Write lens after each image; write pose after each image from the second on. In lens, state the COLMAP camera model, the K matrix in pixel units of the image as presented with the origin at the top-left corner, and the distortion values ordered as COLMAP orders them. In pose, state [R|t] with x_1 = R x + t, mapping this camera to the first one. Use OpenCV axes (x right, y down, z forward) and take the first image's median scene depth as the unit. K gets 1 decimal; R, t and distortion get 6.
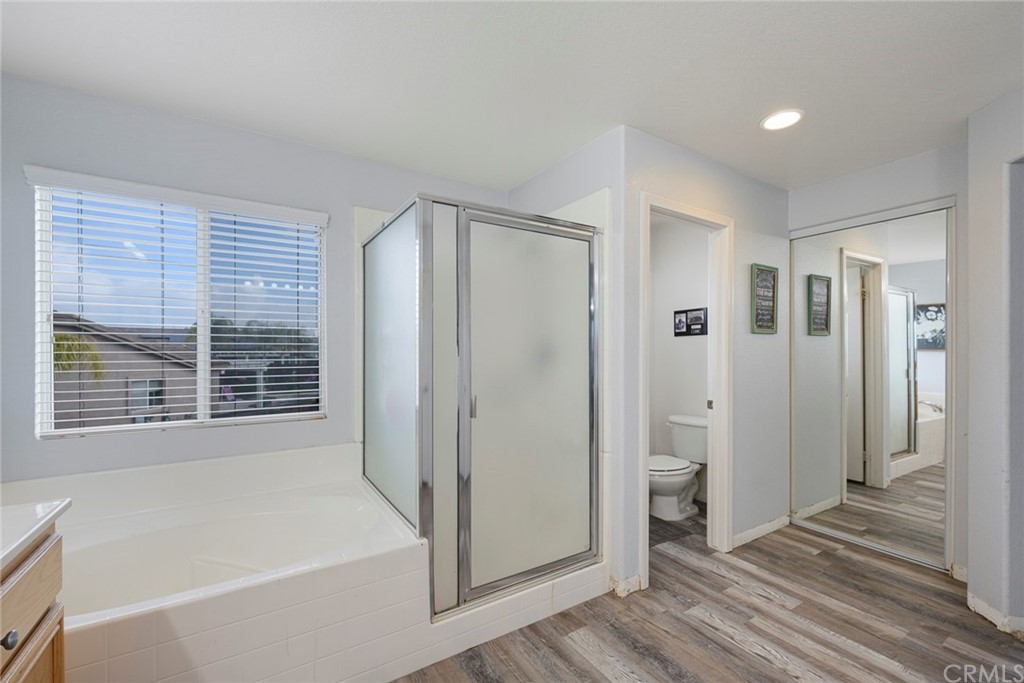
lens RADIAL K [[428.4, 0, 514.1], [0, 428.4, 351.0], [0, 0, 1]] dist [0.000010, -0.001069]
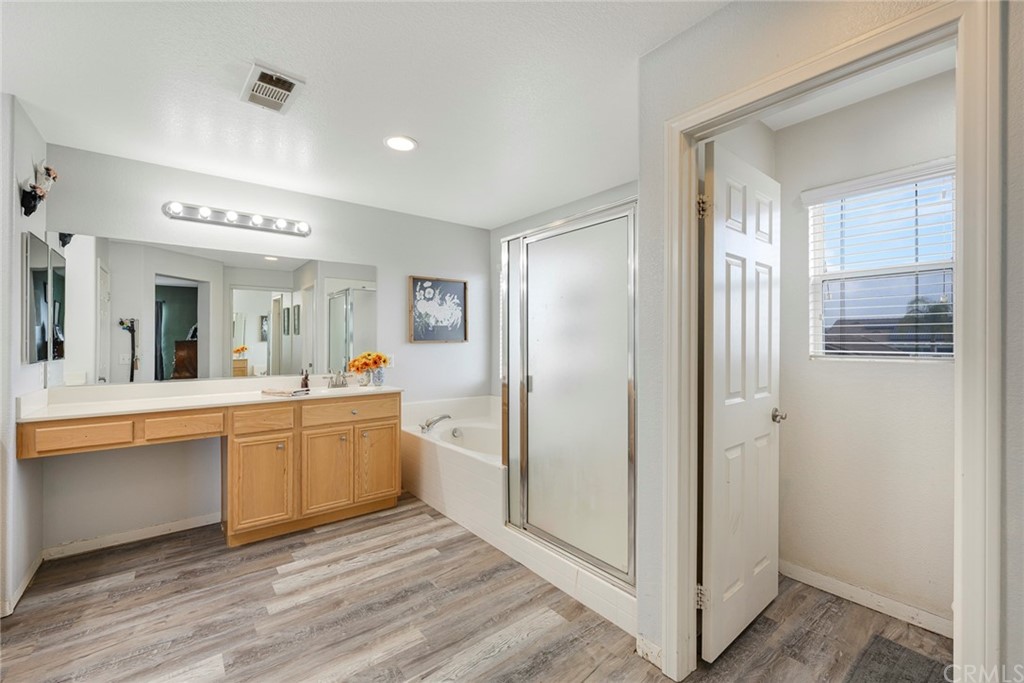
lens RADIAL K [[428.4, 0, 514.7], [0, 428.4, 336.8], [0, 0, 1]] dist [0.000010, -0.001069]
pose [[0.116017, -0.002287, -0.993245, 1.159082], [-0.005239, 0.999982, -0.002915, -0.013231], [0.993233, 0.005542, 0.116003, 0.770331]]
